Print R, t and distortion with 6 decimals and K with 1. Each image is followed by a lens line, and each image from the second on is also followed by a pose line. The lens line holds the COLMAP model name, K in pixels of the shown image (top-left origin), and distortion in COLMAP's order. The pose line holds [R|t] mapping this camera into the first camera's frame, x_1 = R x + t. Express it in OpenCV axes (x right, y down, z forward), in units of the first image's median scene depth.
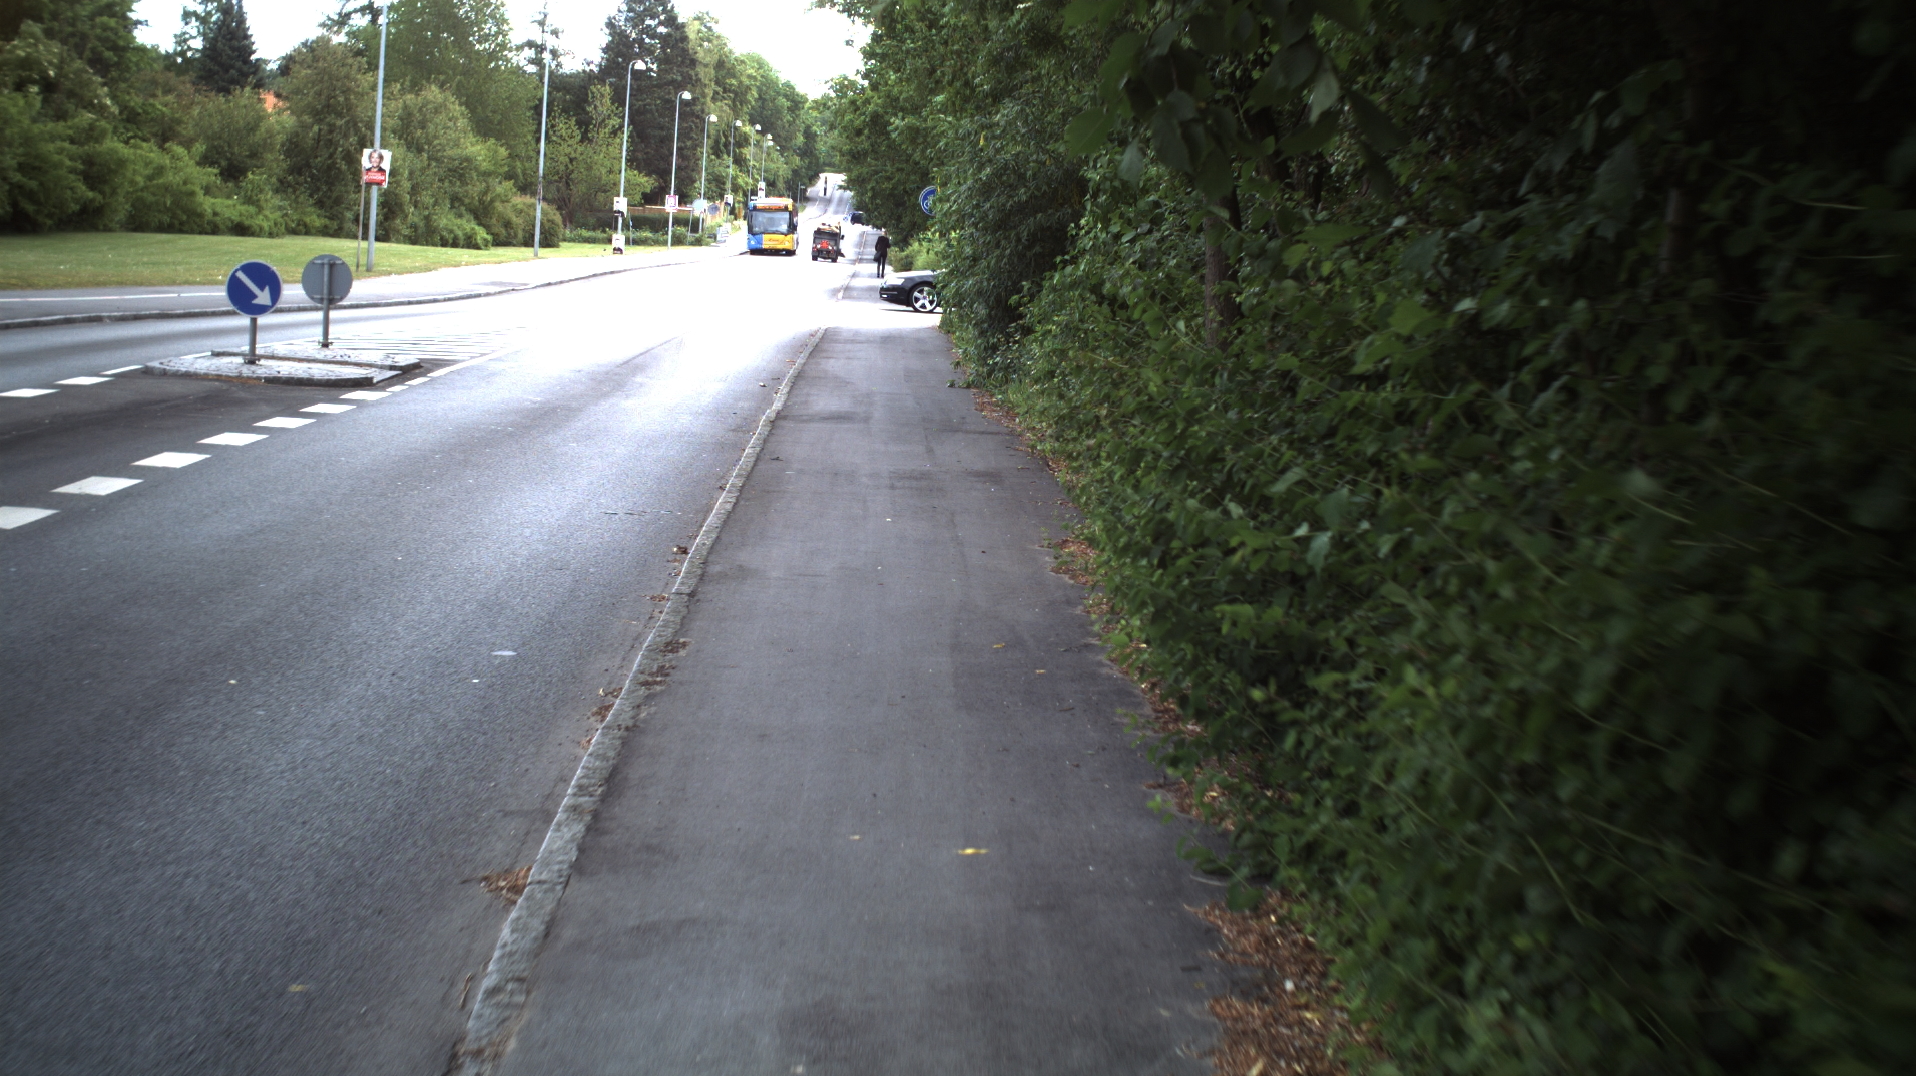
lens RADIAL K [[3481.2, 0, 958.0], [0, 3481.2, 538.0], [0, 0, 1]] dist [-0.290705, 0.404542]
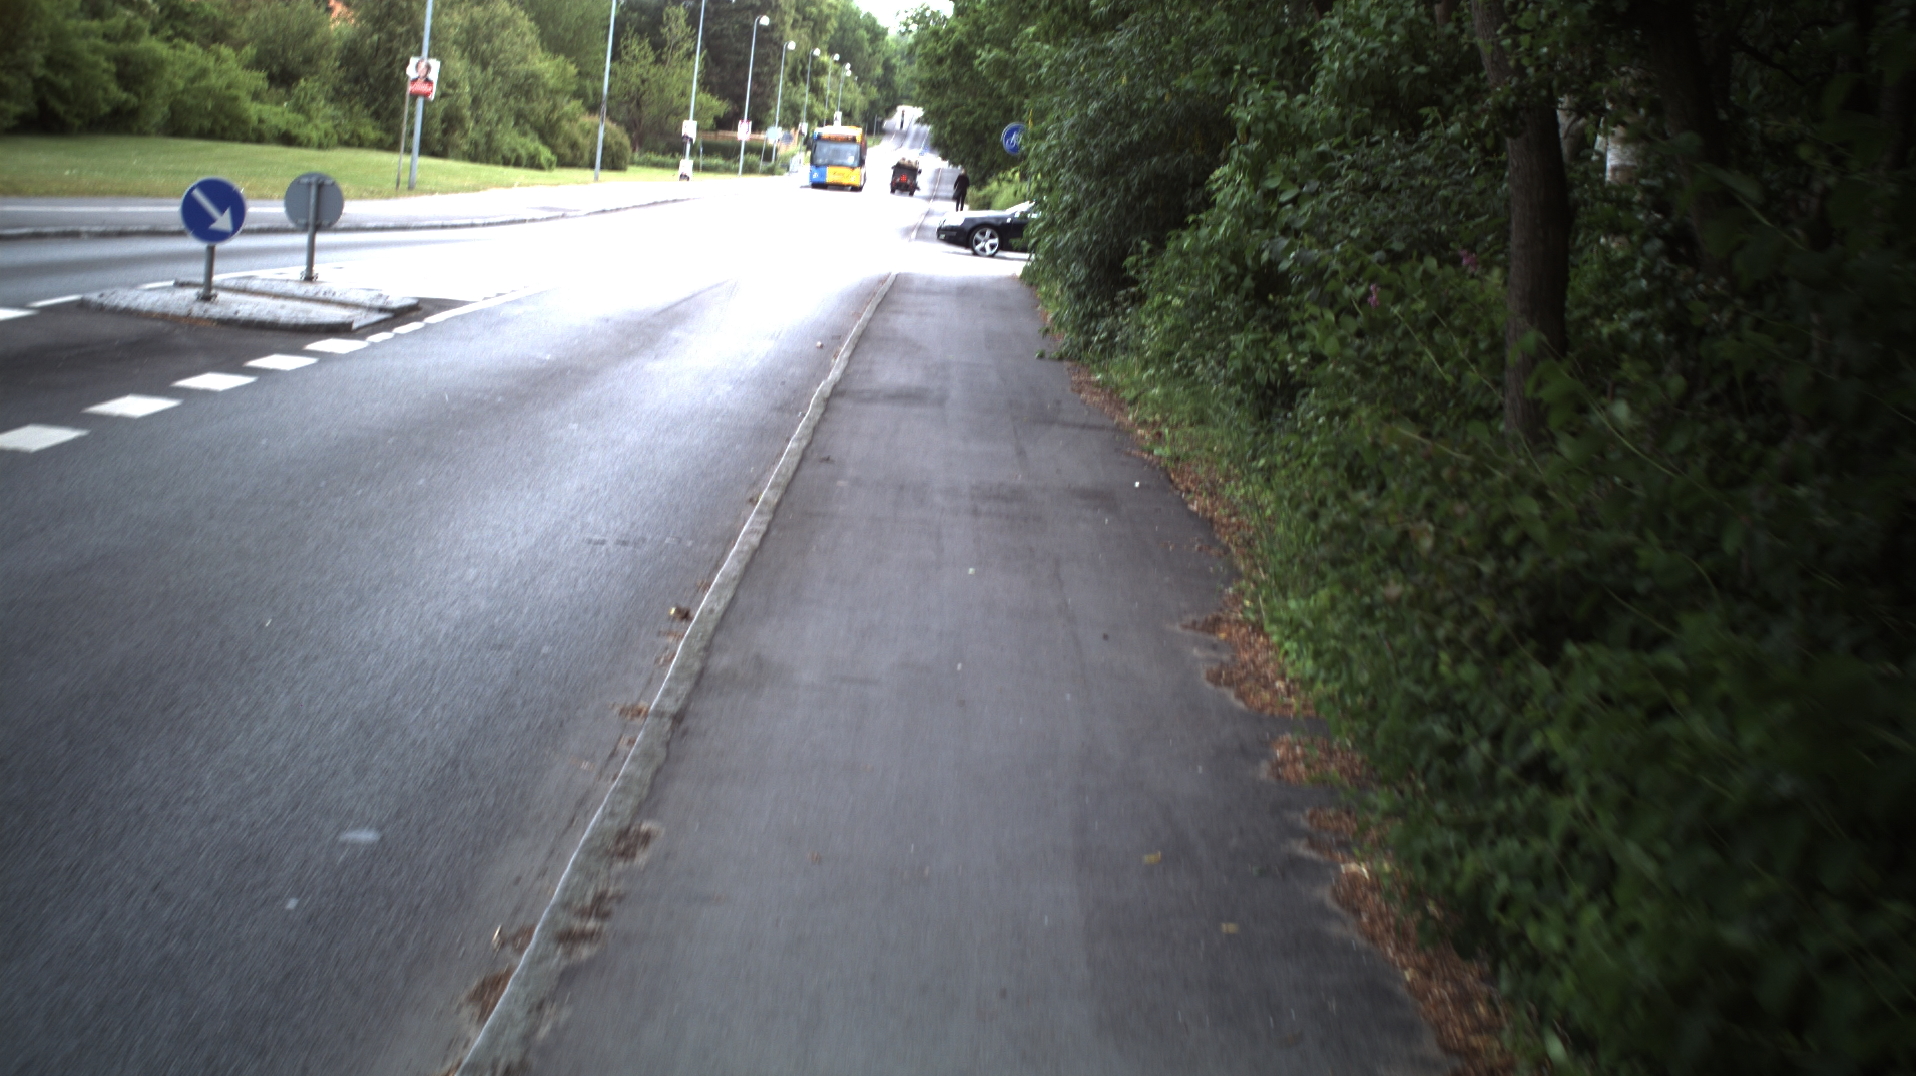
lens RADIAL K [[3481.2, 0, 958.0], [0, 3481.2, 538.0], [0, 0, 1]] dist [-0.290705, 0.404542]
pose [[0.998899, 0.043753, -0.016908, -0.002040], [-0.043445, 0.998891, 0.018164, -0.004862], [0.017684, -0.017410, 0.999692, 0.051194]]
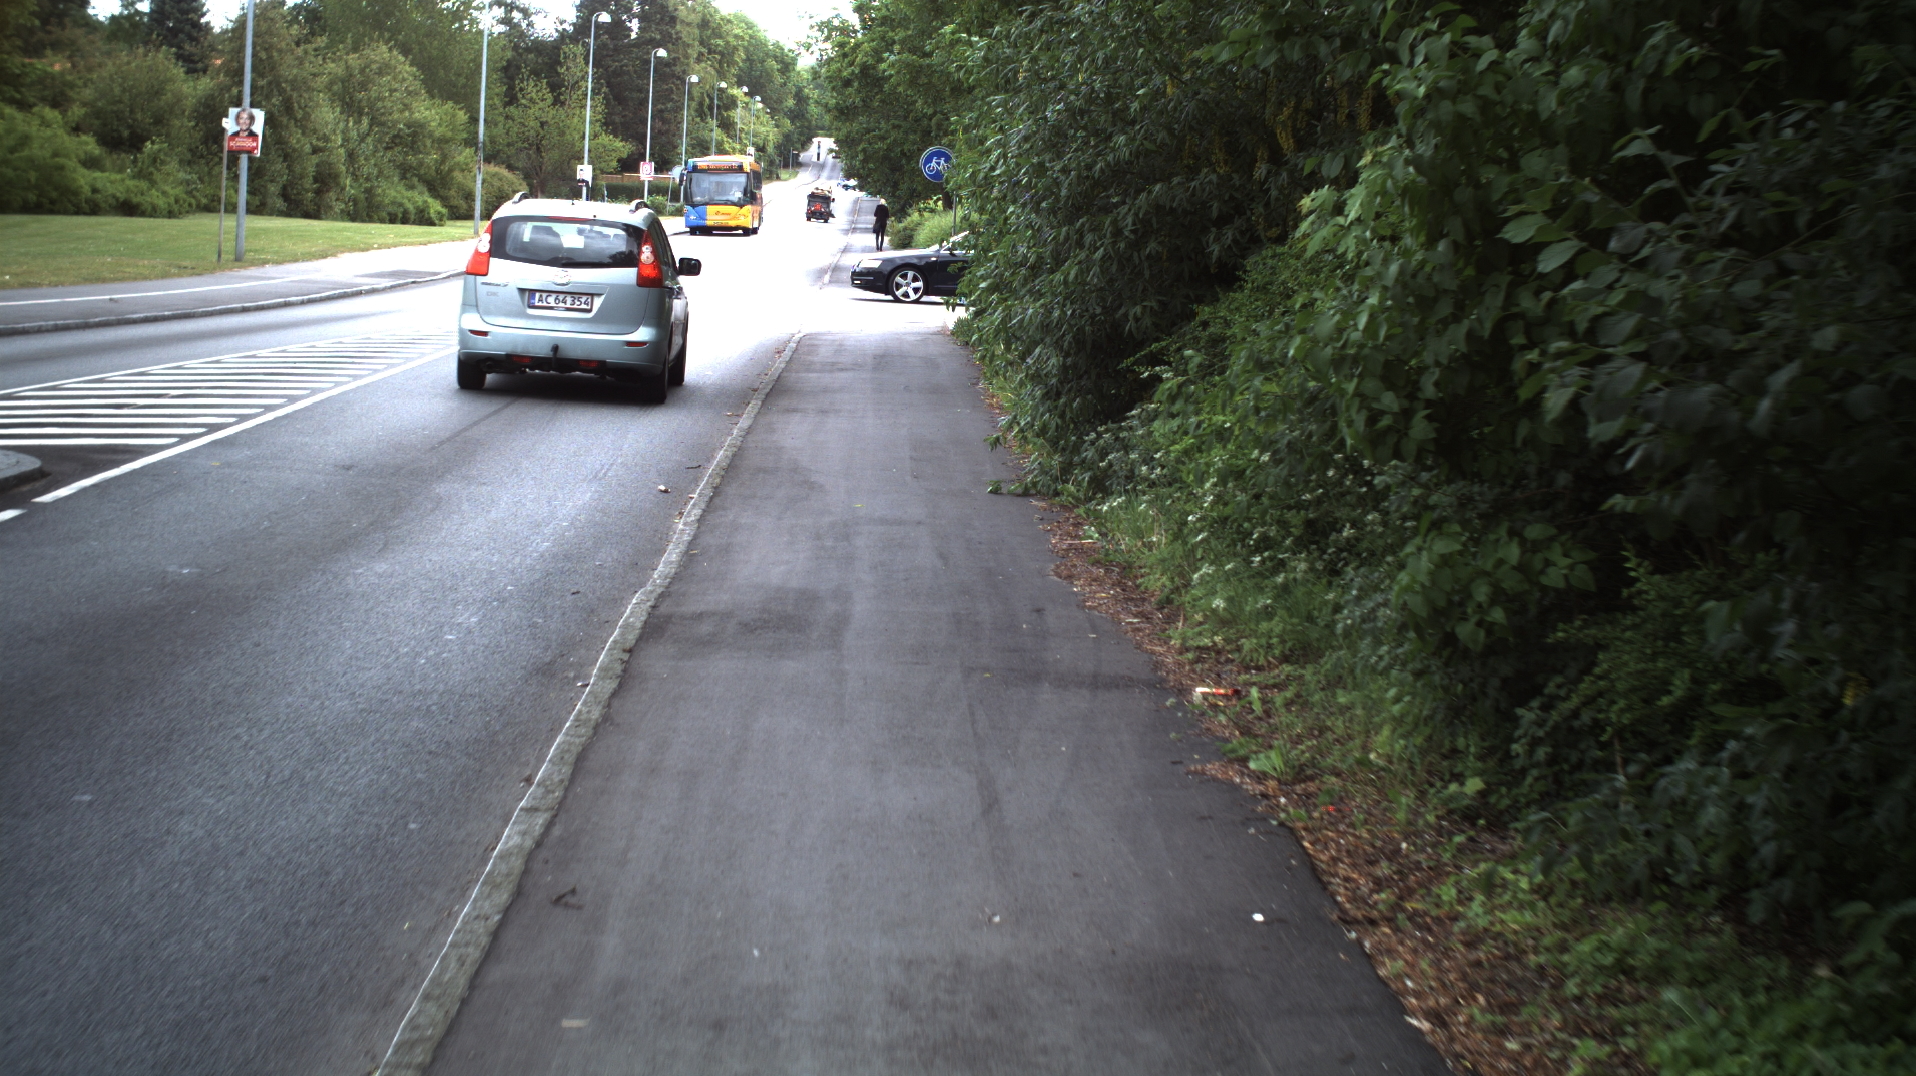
lens RADIAL K [[3481.2, 0, 958.0], [0, 3481.2, 538.0], [0, 0, 1]] dist [-0.290705, 0.404542]
pose [[0.999930, -0.011832, 0.000058, -0.002856], [0.011831, 0.999875, 0.010483, -0.014767], [-0.000182, -0.010482, 0.999945, 0.152934]]
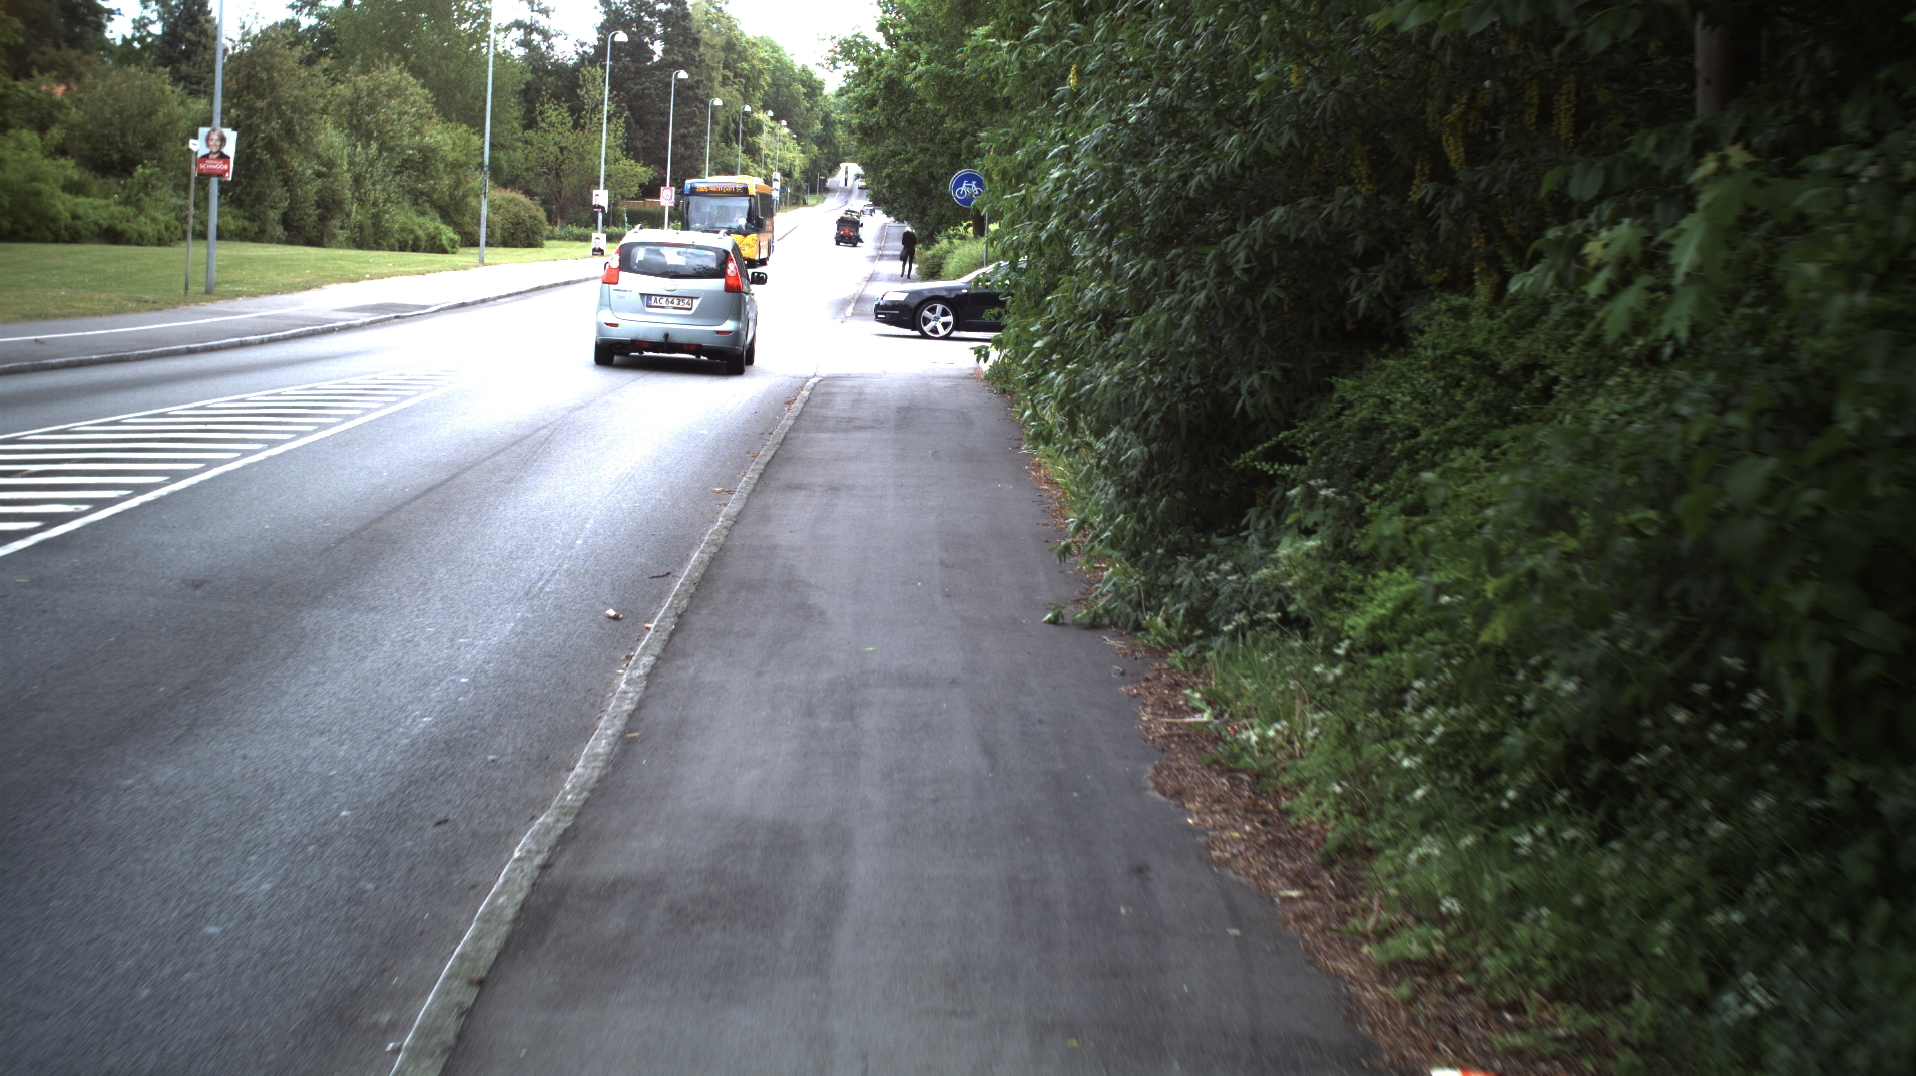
lens RADIAL K [[3481.2, 0, 958.0], [0, 3481.2, 538.0], [0, 0, 1]] dist [-0.290705, 0.404542]
pose [[0.999893, -0.012215, -0.008039, -0.003570], [0.012240, 0.999921, 0.003025, -0.019412], [0.008001, -0.003123, 0.999963, 0.203921]]
